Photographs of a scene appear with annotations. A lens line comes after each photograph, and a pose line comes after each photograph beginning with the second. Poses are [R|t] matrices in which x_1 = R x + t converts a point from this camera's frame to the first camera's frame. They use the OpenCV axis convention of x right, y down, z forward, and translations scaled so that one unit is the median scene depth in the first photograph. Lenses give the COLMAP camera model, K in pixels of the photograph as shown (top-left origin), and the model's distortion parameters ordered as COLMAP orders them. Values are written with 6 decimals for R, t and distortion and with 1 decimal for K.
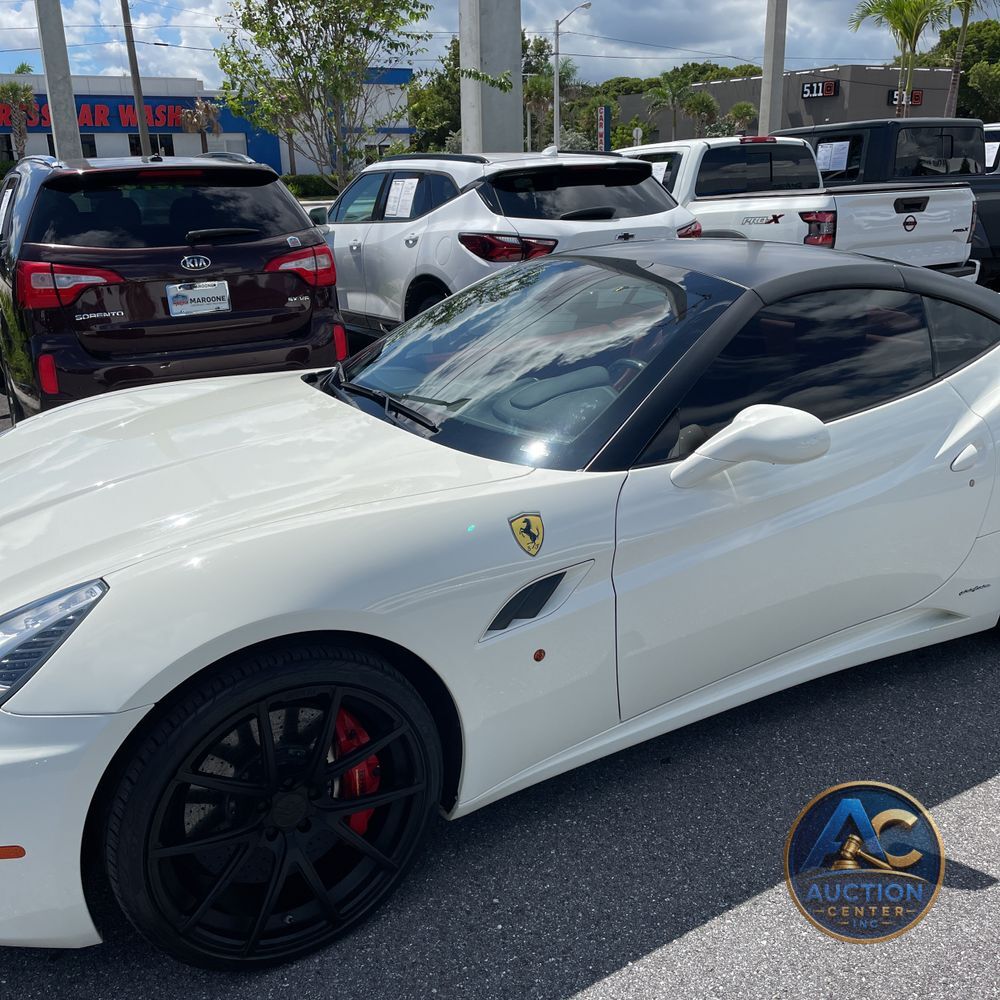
lens RADIAL K [[1013.4, 0, 504.8], [0, 1013.4, 495.2], [0, 0, 1]] dist [0.027769, 0.000000]
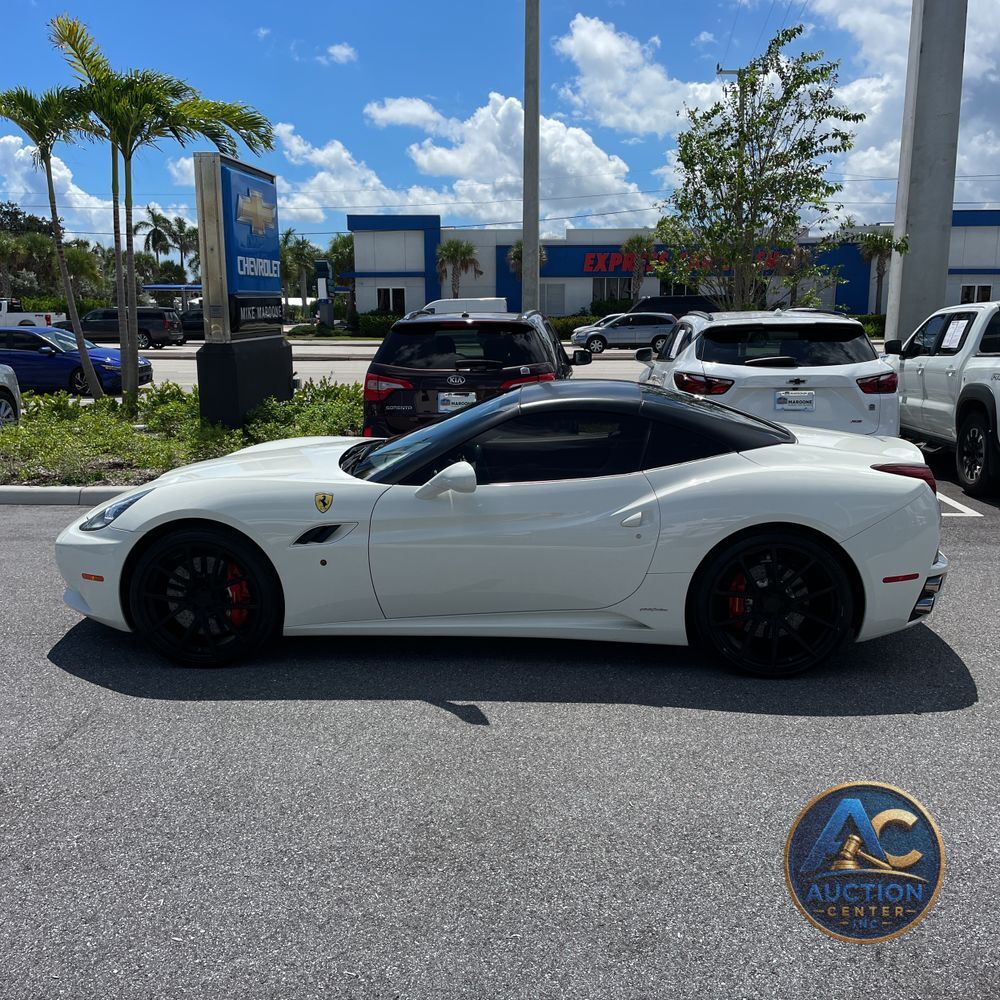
lens RADIAL K [[1013.4, 0, 503.5], [0, 1013.4, 504.2], [0, 0, 1]] dist [0.027769, 0.000000]
pose [[0.830825, 0.125651, -0.542164, 0.562138], [-0.187659, 0.980378, -0.060362, 0.037025], [0.523941, 0.151892, 0.838102, -0.221720]]
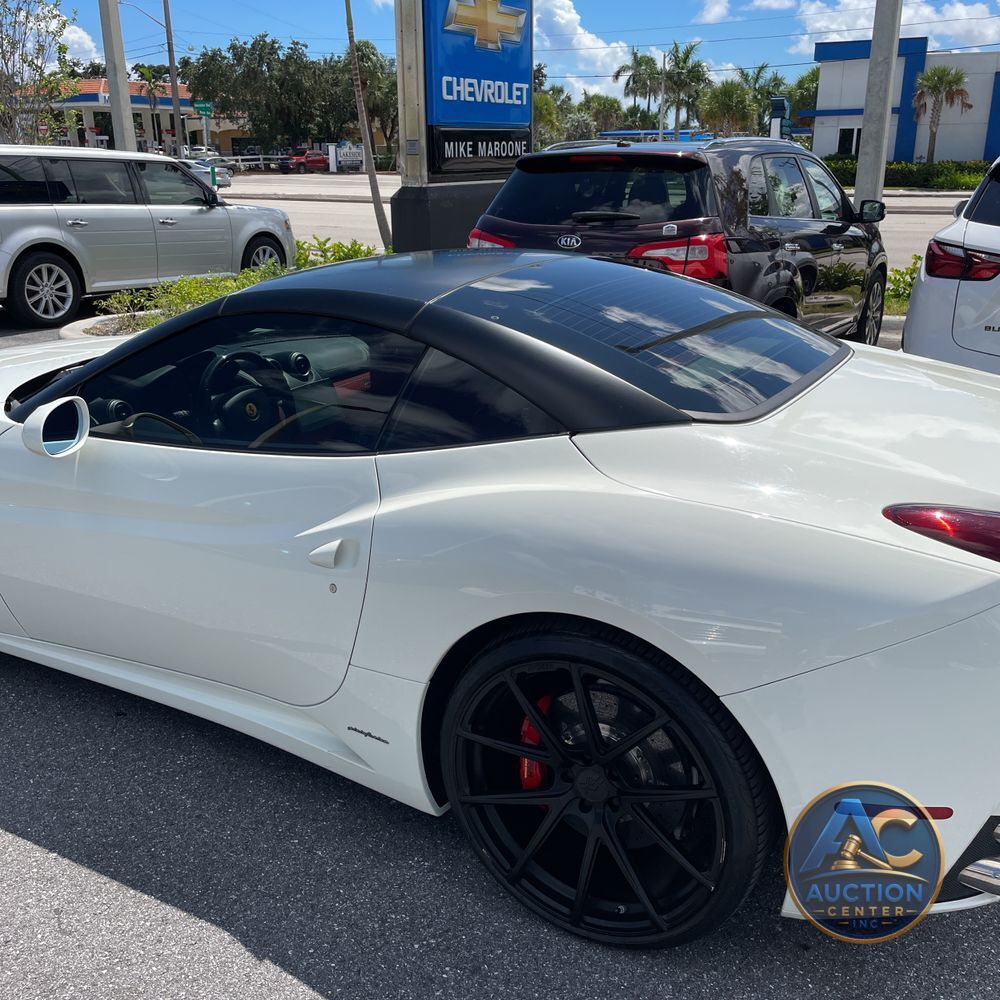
lens RADIAL K [[1013.4, 0, 501.7], [0, 1013.4, 495.7], [0, 0, 1]] dist [0.027769, 0.000000]
pose [[0.497274, 0.292644, -0.816748, 0.558956], [-0.274414, 0.946118, 0.171922, -0.121404], [0.823052, 0.138635, 0.550786, 0.332987]]
